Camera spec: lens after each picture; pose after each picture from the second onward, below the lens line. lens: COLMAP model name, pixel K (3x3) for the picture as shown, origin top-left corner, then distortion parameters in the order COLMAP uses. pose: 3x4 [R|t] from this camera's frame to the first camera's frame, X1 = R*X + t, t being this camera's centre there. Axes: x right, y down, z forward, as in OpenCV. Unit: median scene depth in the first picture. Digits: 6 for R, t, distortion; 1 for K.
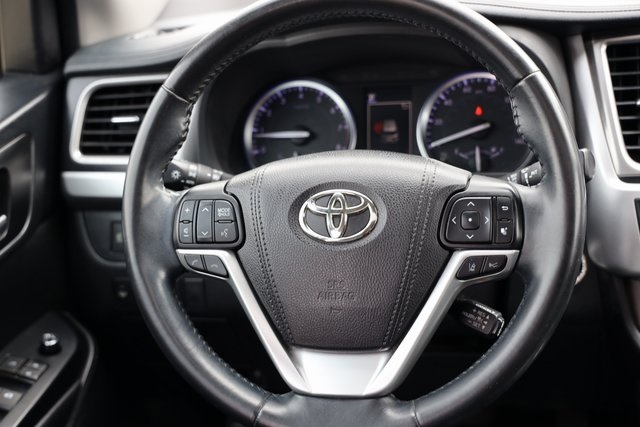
lens RADIAL K [[1045.8, 0, 317.3], [0, 1045.8, 211.1], [0, 0, 1]] dist [0.260989, 0.000000]
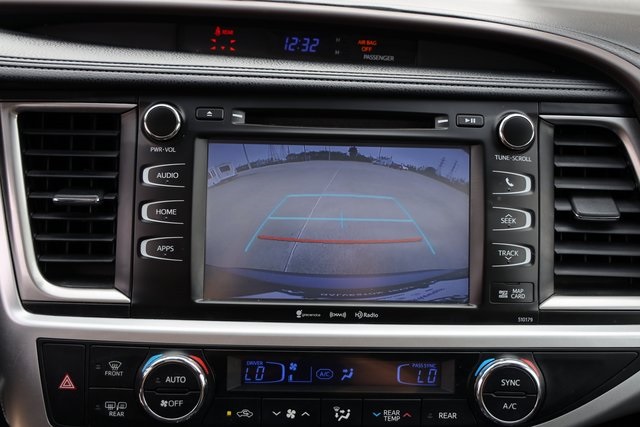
lens RADIAL K [[741.5, 0, 322.0], [0, 741.5, 216.4], [0, 0, 1]] dist [0.084552, 0.000000]
pose [[0.970773, 0.017969, 0.239325, 0.394052], [-0.039539, 0.995542, 0.085635, -0.154417], [-0.236719, -0.092594, 0.967156, 0.526222]]
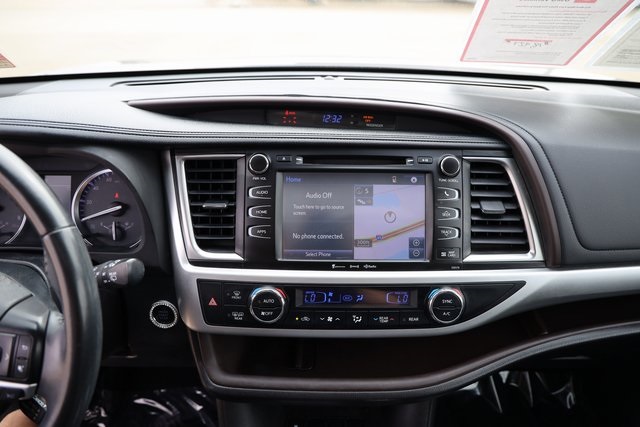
lens RADIAL K [[441.8, 0, 322.6], [0, 441.8, 214.7], [0, 0, 1]] dist [-0.064832, 0.013261]
pose [[0.979283, 0.002423, 0.202482, 0.373072], [-0.024083, 0.994225, 0.104580, -0.168049], [-0.201059, -0.107290, 0.973686, 0.476181]]
